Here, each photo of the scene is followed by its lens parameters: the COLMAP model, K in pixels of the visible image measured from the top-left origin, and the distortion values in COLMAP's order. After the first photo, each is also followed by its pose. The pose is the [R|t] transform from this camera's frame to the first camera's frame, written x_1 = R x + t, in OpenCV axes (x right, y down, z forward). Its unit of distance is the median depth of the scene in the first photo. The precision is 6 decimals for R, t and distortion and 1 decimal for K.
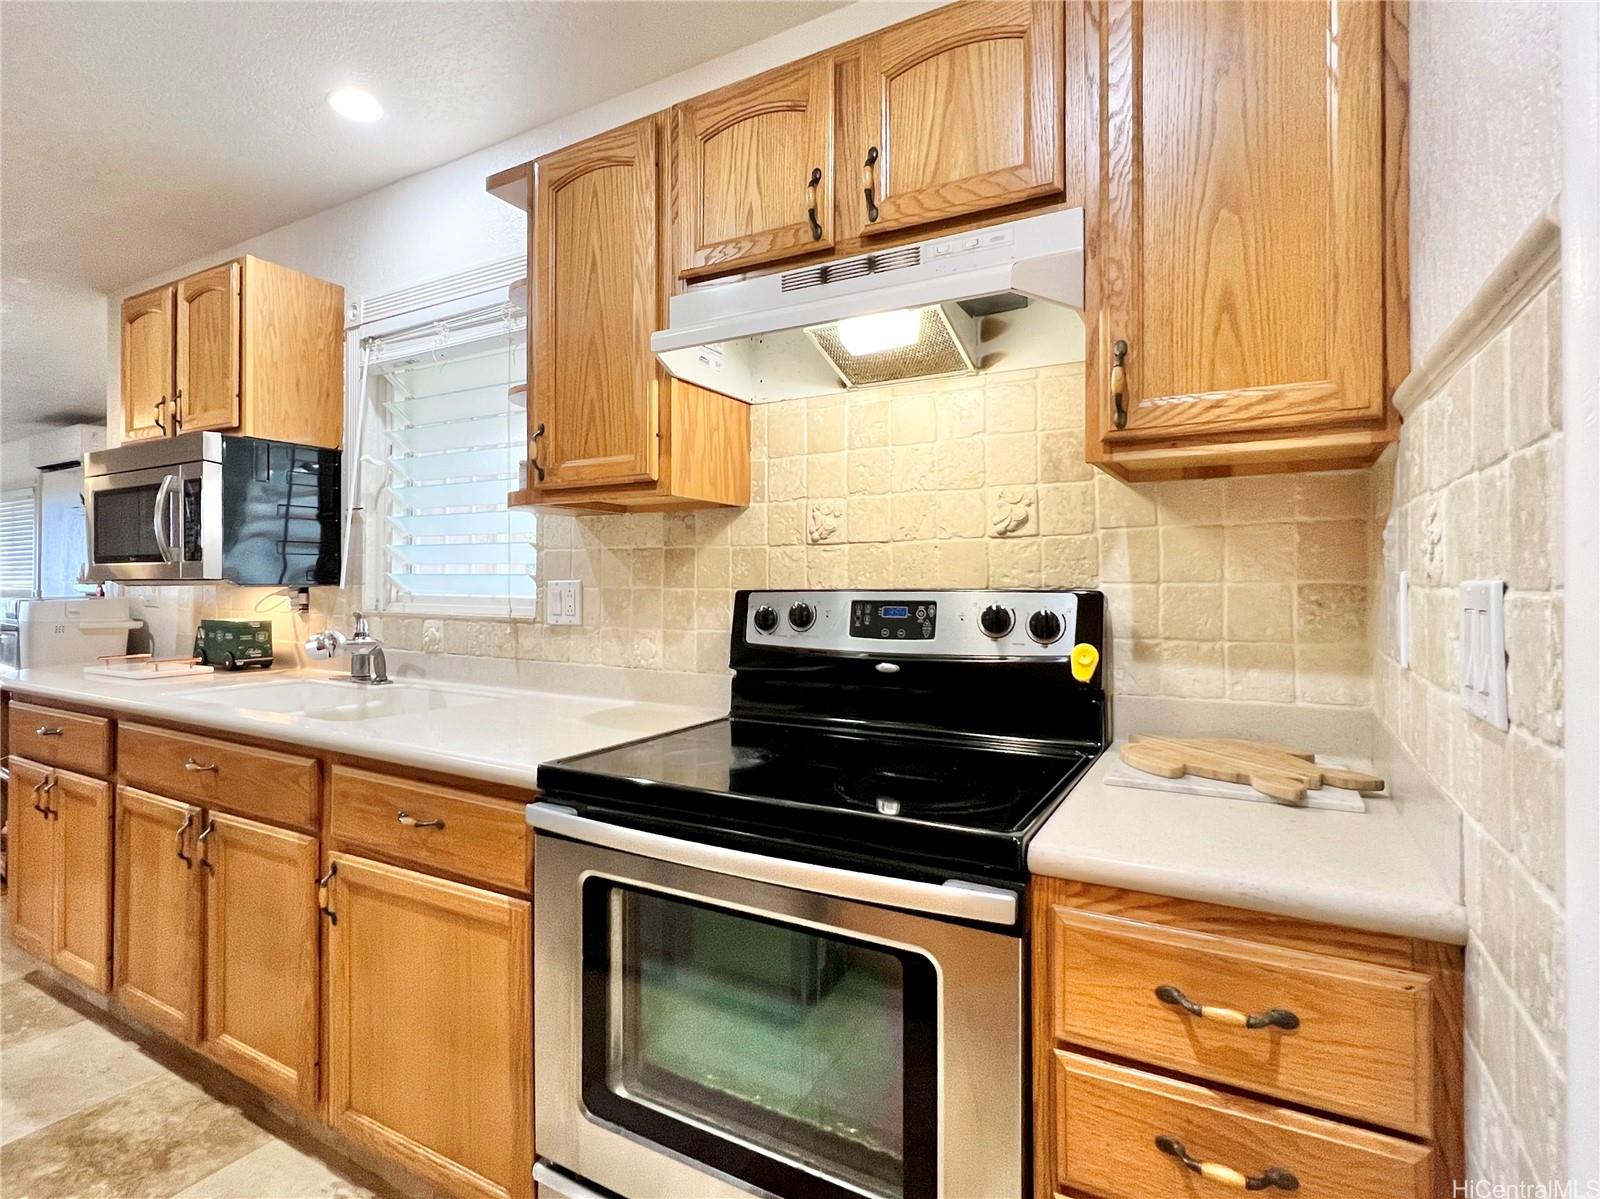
lens RADIAL K [[794.5, 0, 800.5], [0, 794.5, 578.2], [0, 0, 1]] dist [-0.003313, -0.000508]
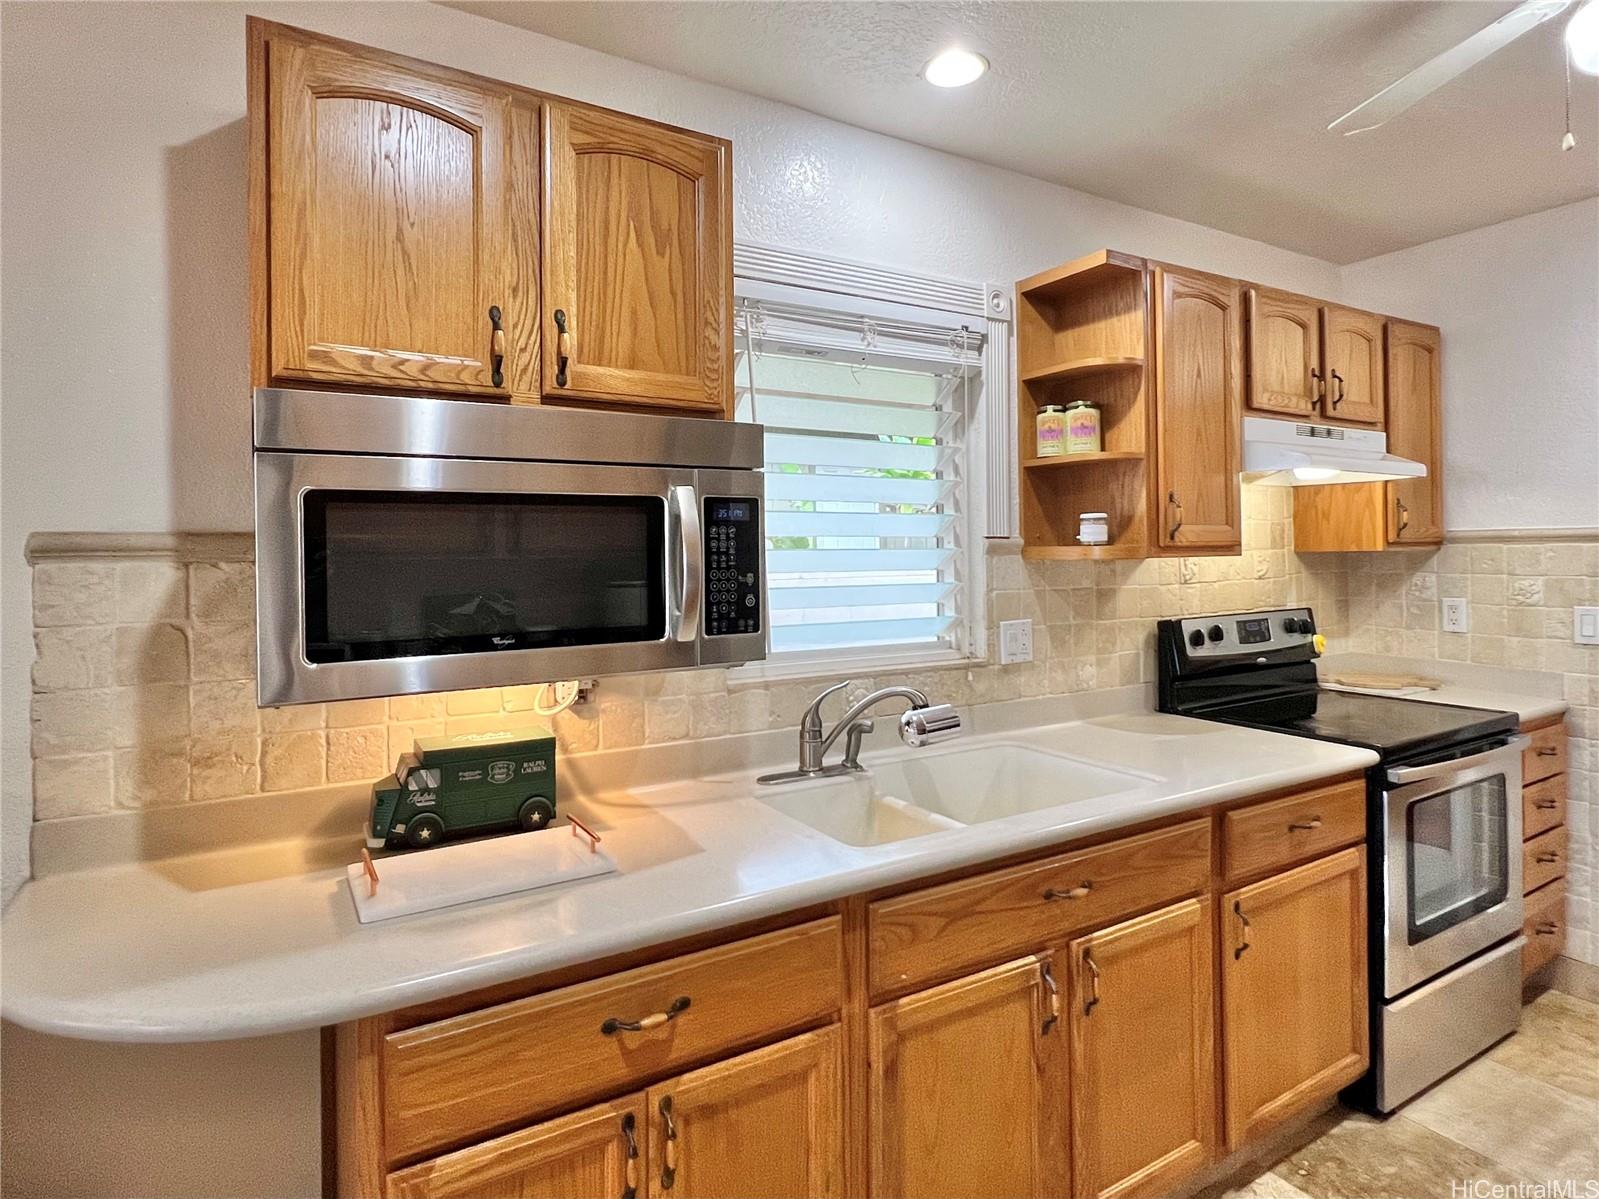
lens RADIAL K [[877.8, 0, 800.3], [0, 877.8, 543.4], [0, 0, 1]] dist [0.036777, -0.000173]
pose [[0.487849, -0.005535, 0.872910, -1.922037], [0.003204, 0.999985, 0.004550, -0.139015], [-0.872922, 0.000577, 0.487859, 0.916375]]
